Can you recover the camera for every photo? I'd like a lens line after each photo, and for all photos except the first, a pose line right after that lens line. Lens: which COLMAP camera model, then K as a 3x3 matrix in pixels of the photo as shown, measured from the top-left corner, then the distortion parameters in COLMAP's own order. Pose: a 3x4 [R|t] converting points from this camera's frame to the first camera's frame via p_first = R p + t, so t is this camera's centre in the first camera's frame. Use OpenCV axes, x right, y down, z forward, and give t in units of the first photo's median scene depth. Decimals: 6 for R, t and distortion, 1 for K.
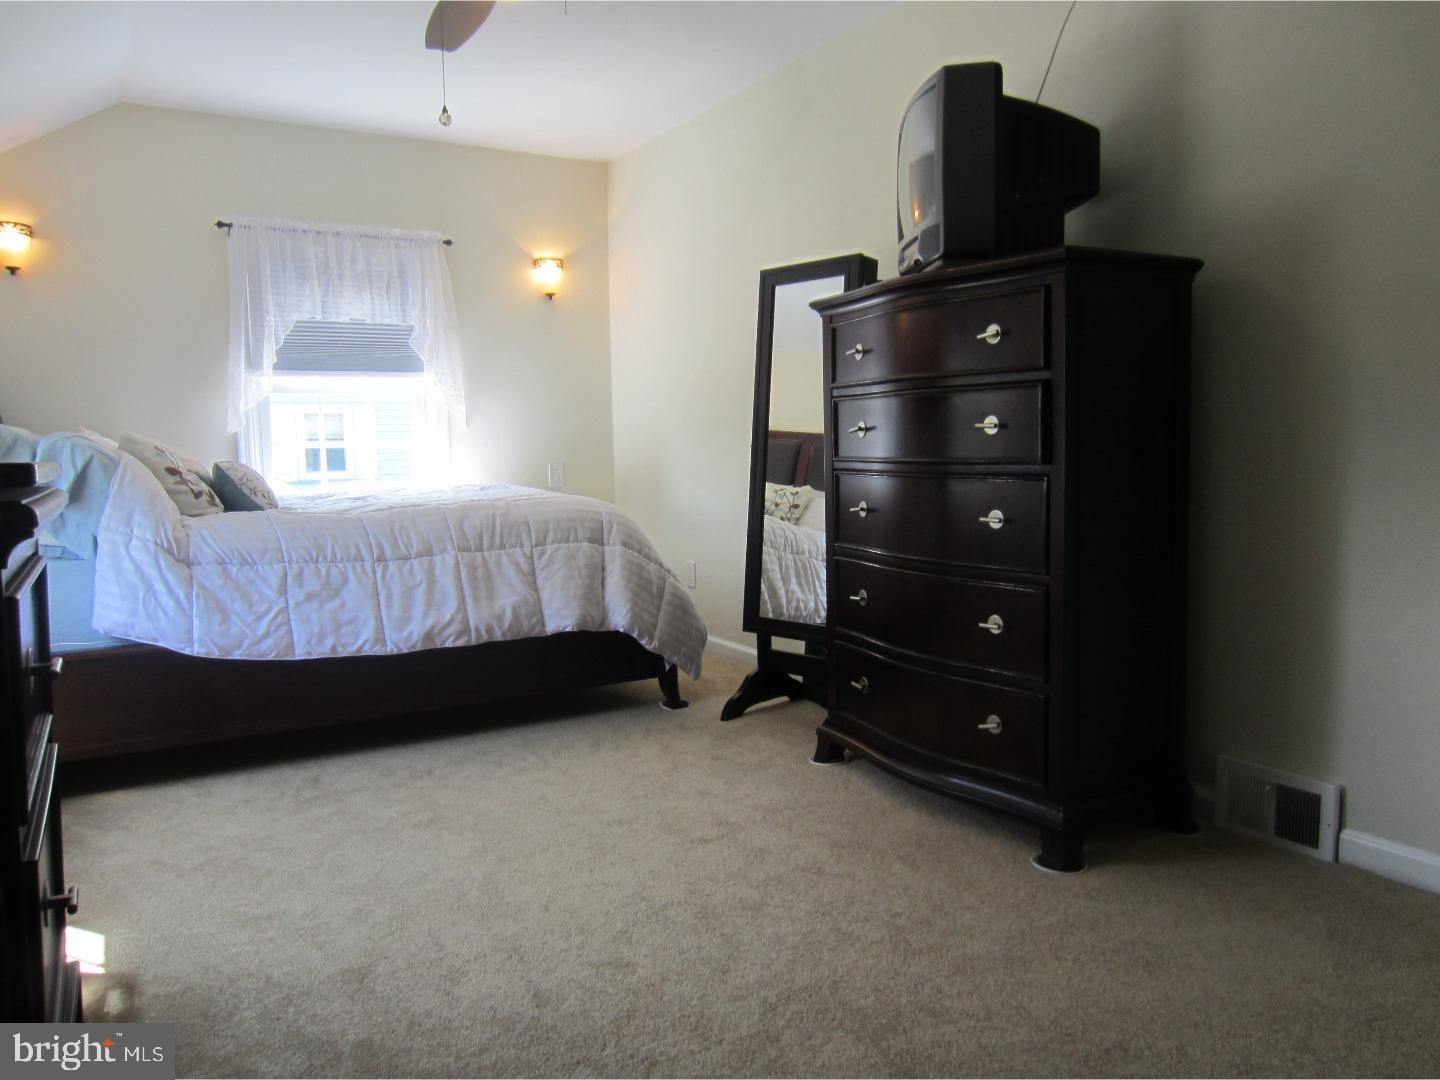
lens RADIAL K [[1037.7, 0, 721.5], [0, 1037.7, 536.3], [0, 0, 1]] dist [-0.012621, -0.009024]
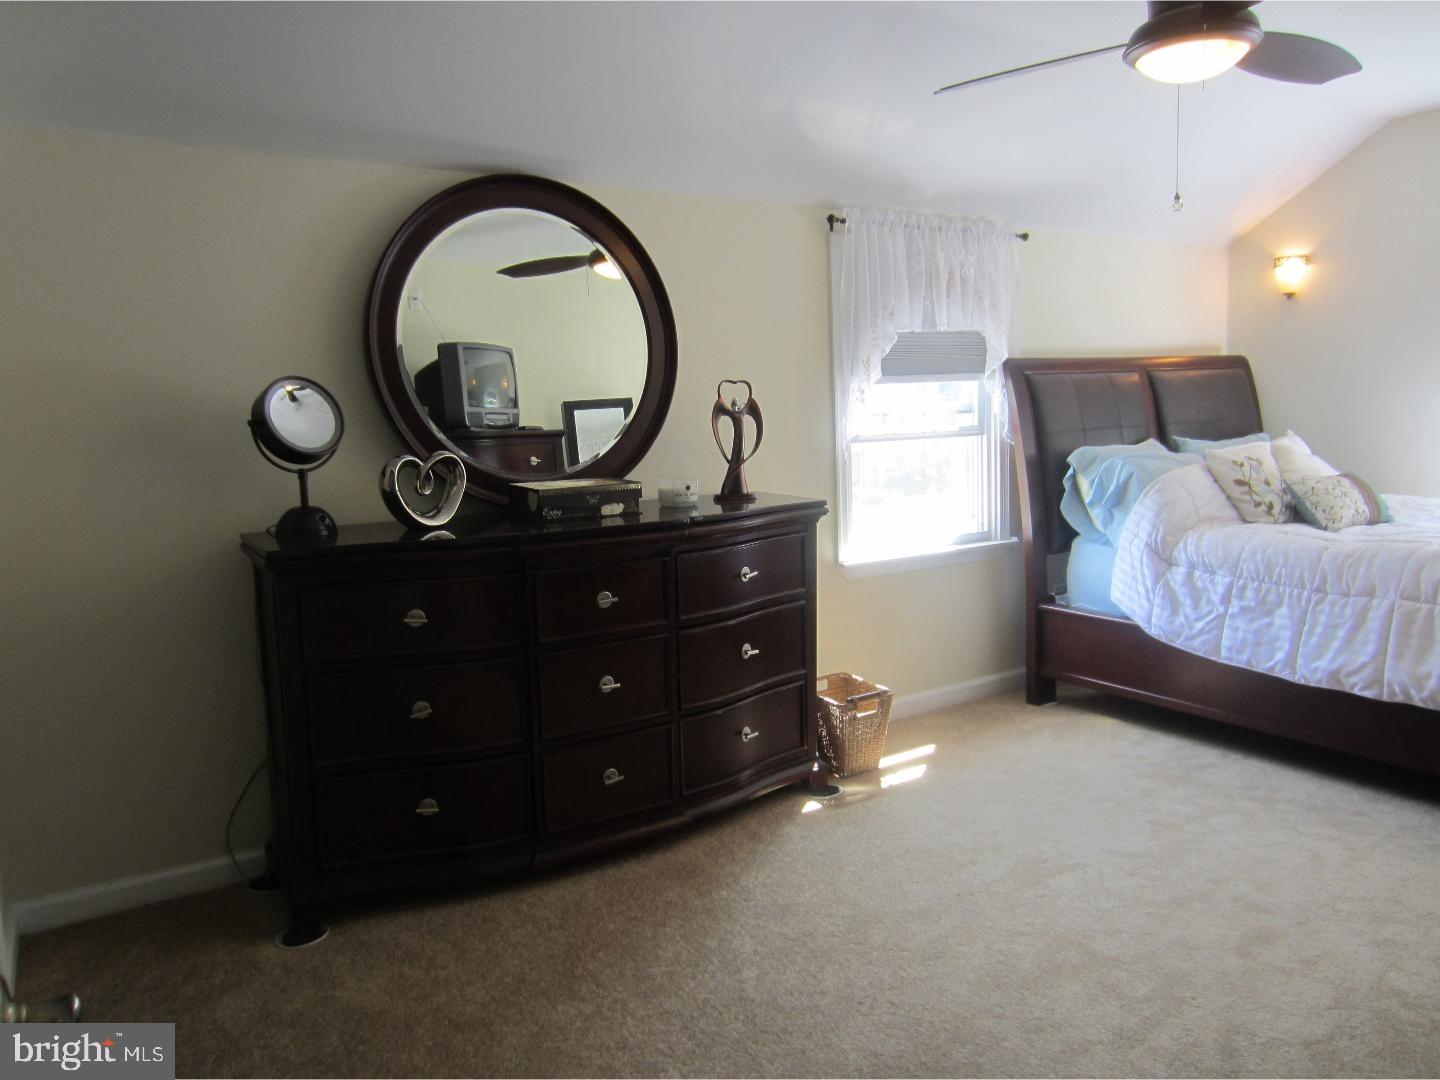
lens RADIAL K [[1037.7, 0, 722.2], [0, 1037.7, 541.0], [0, 0, 1]] dist [-0.012621, -0.009024]
pose [[0.044023, 0.145502, -0.988378, 0.648523], [-0.063595, 0.987739, 0.142575, -0.134748], [0.997004, 0.056580, 0.052737, 0.375098]]
